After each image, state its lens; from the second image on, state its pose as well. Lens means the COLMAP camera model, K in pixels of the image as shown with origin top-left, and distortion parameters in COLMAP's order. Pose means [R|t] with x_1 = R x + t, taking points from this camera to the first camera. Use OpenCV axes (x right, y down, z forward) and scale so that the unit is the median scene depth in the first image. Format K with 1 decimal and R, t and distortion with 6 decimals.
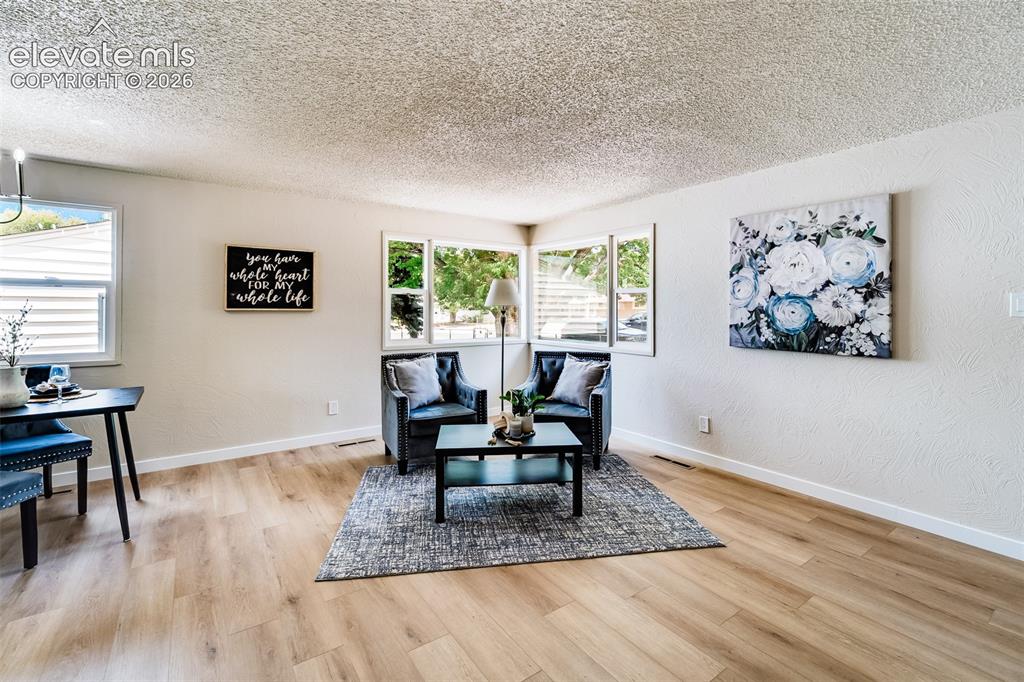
lens RADIAL K [[461.7, 0, 512.3], [0, 461.7, 303.2], [0, 0, 1]] dist [0.003970, 0.000105]
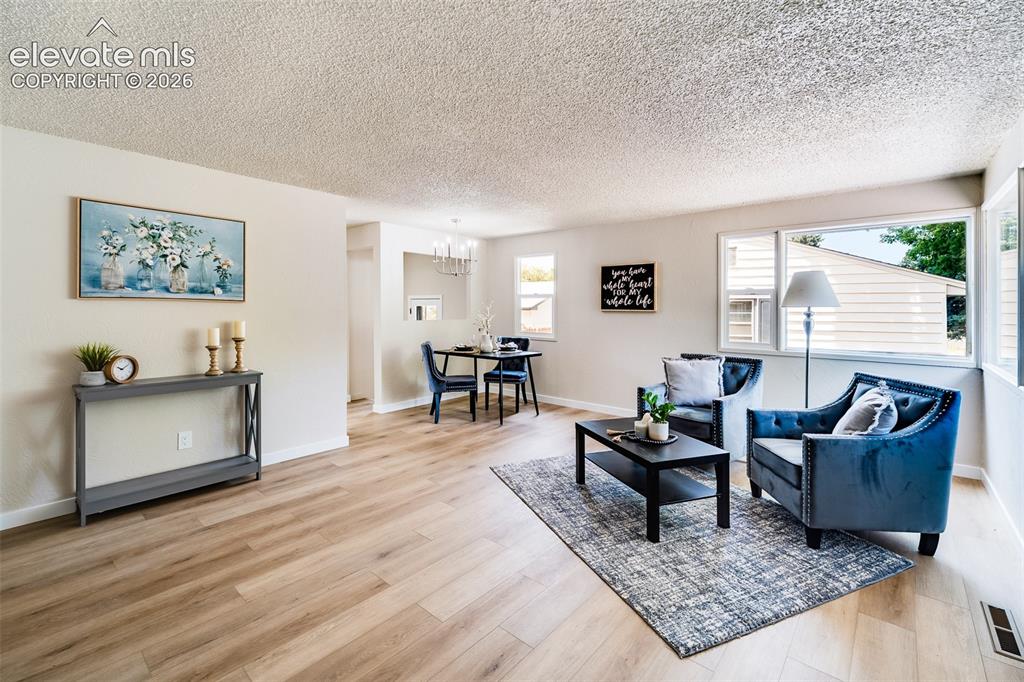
lens RADIAL K [[445.9, 0, 512.7], [0, 445.9, 309.3], [0, 0, 1]] dist [-0.001054, -0.000309]
pose [[0.232118, 0.003084, -0.972683, 0.668807], [0.003471, 0.999986, 0.003999, 0.004239], [0.972681, -0.004305, 0.232104, 0.389779]]
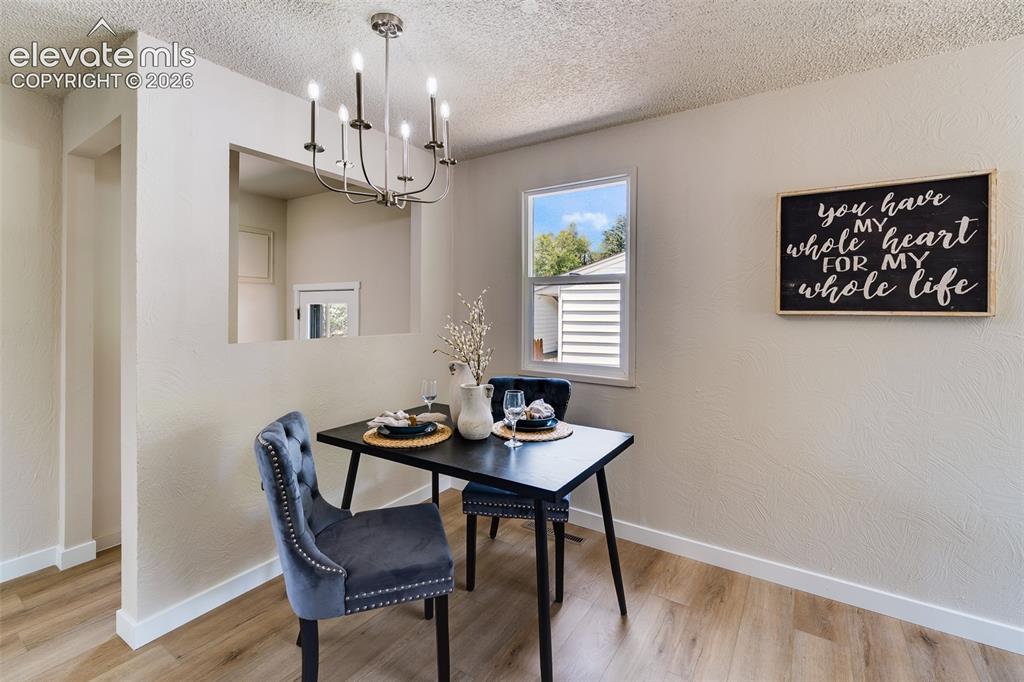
lens RADIAL K [[445.9, 0, 512.7], [0, 445.9, 309.3], [0, 0, 1]] dist [-0.001054, -0.000309]
pose [[0.366545, 0.000631, -0.930400, -0.233540], [0.004935, 0.999984, 0.002622, 0.006692], [0.930387, -0.005552, 0.366536, 0.493968]]
